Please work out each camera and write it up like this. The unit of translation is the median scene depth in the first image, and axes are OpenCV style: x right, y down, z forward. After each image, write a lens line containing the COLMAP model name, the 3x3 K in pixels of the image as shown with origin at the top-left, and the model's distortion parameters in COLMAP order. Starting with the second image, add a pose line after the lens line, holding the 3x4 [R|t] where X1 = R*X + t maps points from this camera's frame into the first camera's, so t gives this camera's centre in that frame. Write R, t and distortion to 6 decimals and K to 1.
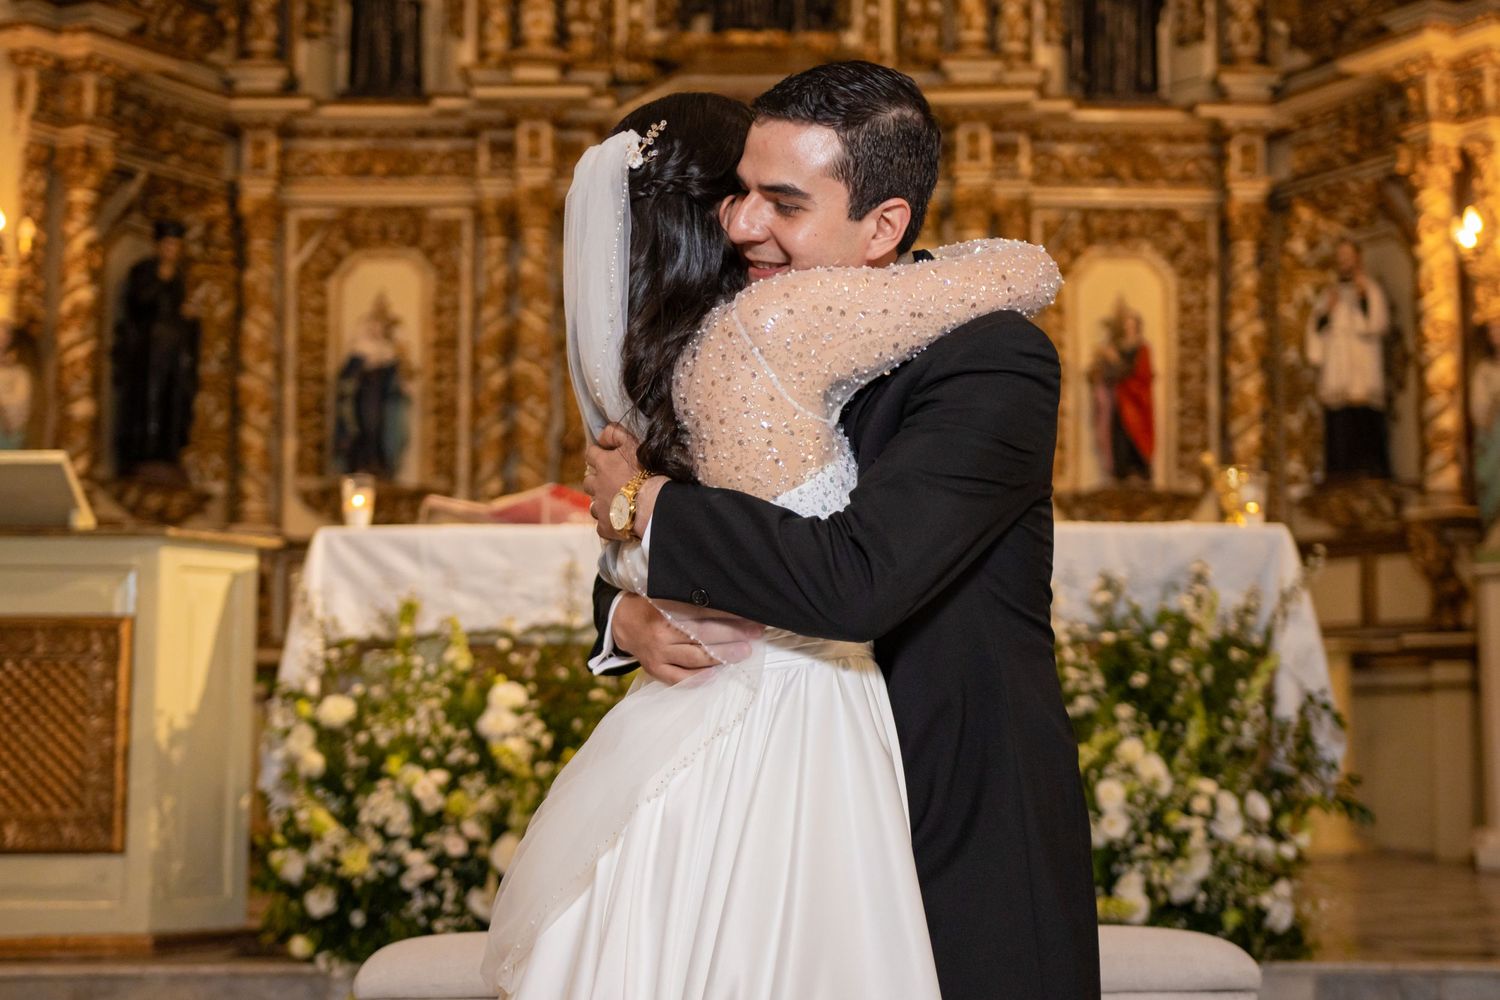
lens RADIAL K [[2431.7, 0, 750.0], [0, 2431.7, 500.0], [0, 0, 1]] dist [0.035952, 0.149956]
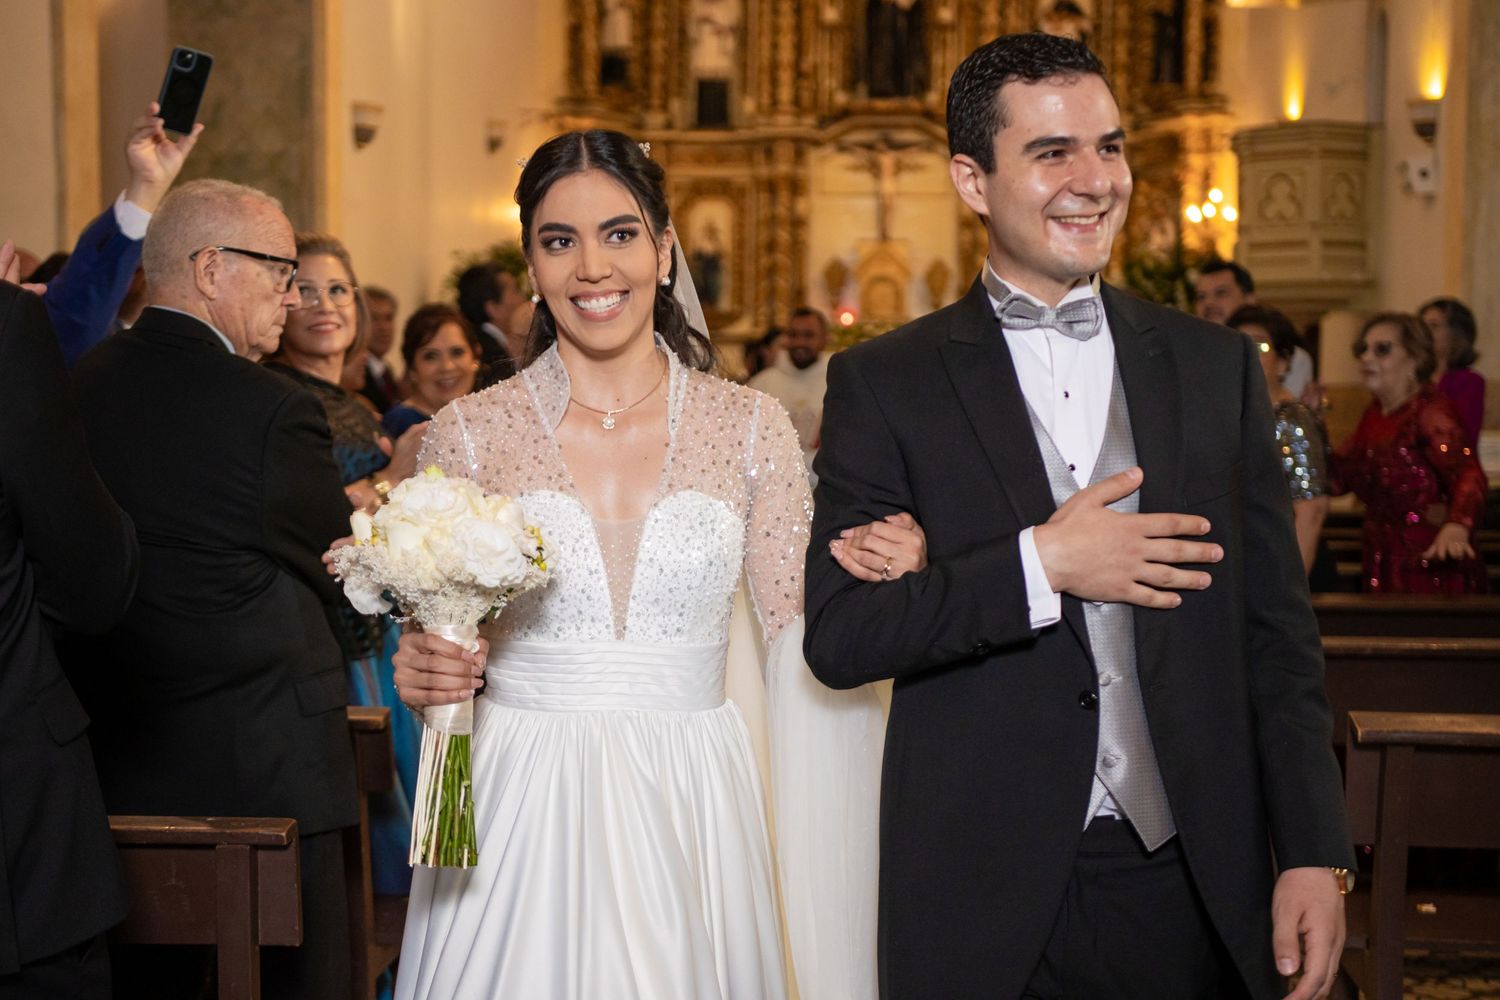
lens RADIAL K [[2431.7, 0, 750.0], [0, 2431.7, 500.0], [0, 0, 1]] dist [0.035952, 0.149956]
pose [[0.997888, 0.011000, -0.064014, 0.023695], [-0.001976, 0.990241, 0.139355, -0.146649], [0.064922, -0.138934, 0.988171, -1.210356]]
